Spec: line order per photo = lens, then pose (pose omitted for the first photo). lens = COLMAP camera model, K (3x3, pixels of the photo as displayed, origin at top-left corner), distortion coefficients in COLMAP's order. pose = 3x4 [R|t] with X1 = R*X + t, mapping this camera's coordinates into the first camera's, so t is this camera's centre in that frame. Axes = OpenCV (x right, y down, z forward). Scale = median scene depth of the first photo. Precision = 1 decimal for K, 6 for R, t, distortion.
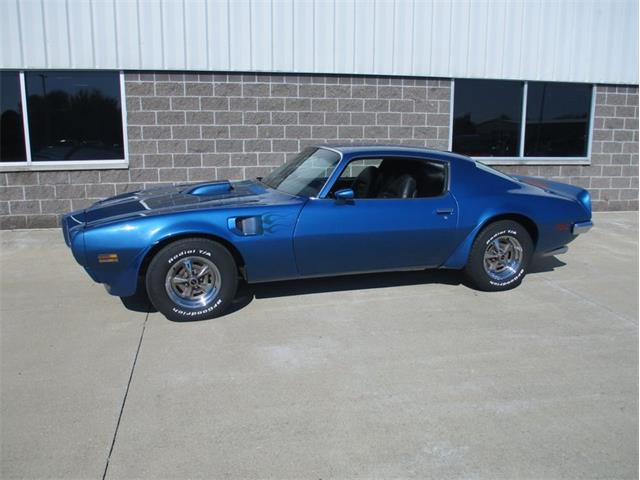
lens RADIAL K [[535.3, 0, 316.4], [0, 535.3, 243.4], [0, 0, 1]] dist [-0.034264, 0.007801]
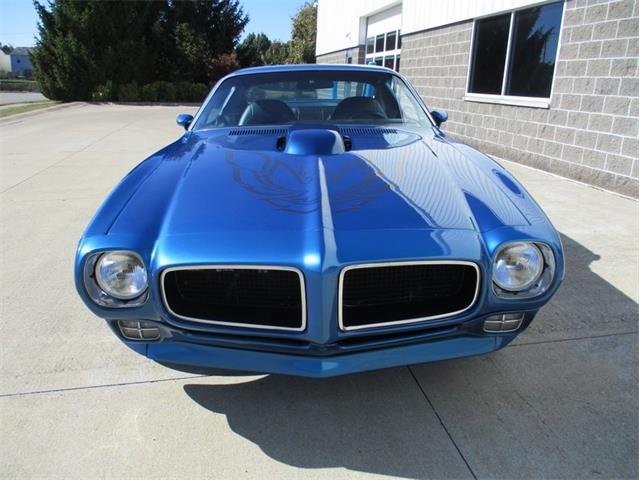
lens RADIAL K [[535.3, 0, 312.9], [0, 535.3, 238.8], [0, 0, 1]] dist [-0.034264, 0.007801]
pose [[-0.034446, 0.286853, -0.957355, 0.592341], [-0.227461, 0.930533, 0.287000, -0.099602], [0.973178, 0.227647, 0.033195, 0.613370]]
